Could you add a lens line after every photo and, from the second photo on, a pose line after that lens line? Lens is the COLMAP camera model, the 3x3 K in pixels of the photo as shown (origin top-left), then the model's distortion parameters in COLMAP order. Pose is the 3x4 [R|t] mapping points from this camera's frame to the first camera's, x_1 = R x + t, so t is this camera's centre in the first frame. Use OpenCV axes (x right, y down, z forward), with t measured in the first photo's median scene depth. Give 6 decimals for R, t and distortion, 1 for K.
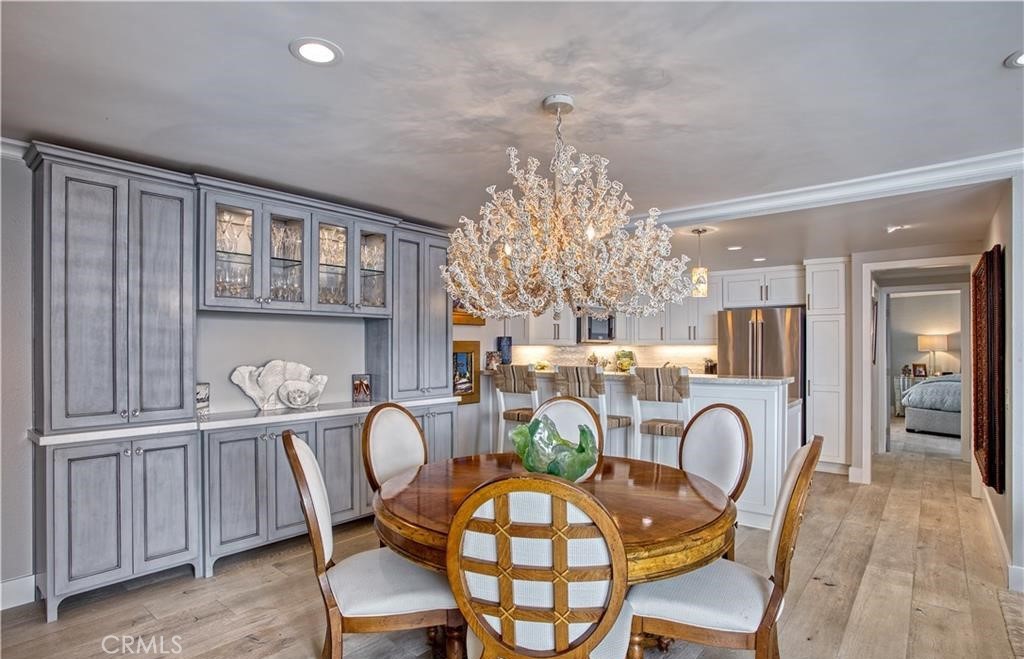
lens RADIAL K [[542.7, 0, 505.7], [0, 542.7, 349.5], [0, 0, 1]] dist [-0.032657, 0.006861]
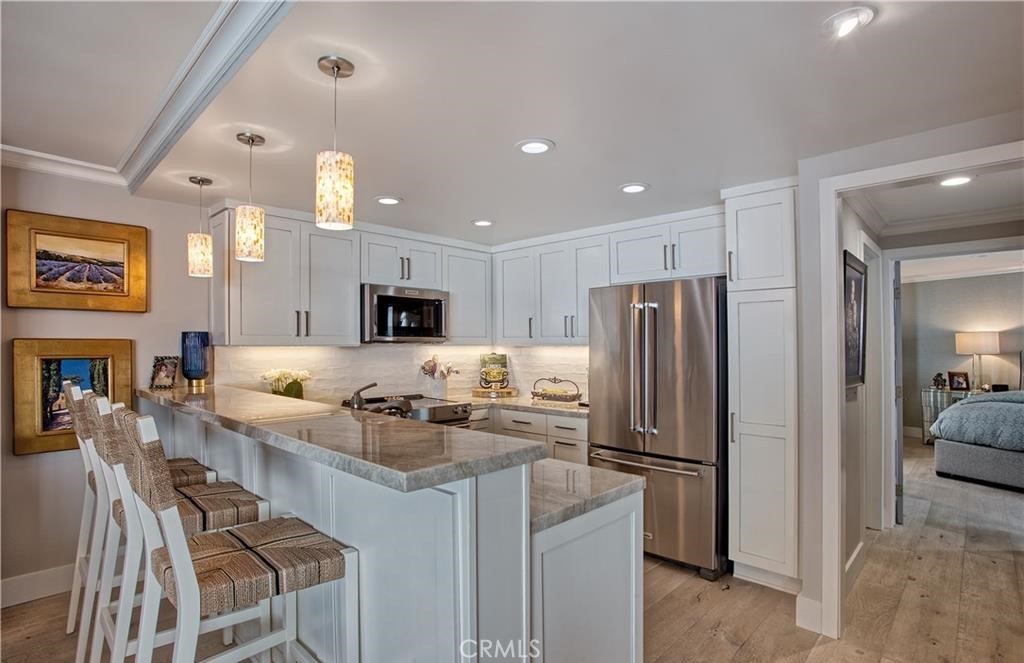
lens RADIAL K [[523.6, 0, 510.0], [0, 523.6, 340.7], [0, 0, 1]] dist [-0.027303, 0.006769]
pose [[0.997938, 0.001463, -0.064164, 0.262538], [-0.002414, 0.999888, -0.014747, -0.004191], [0.064135, 0.014871, 0.997830, 0.324633]]
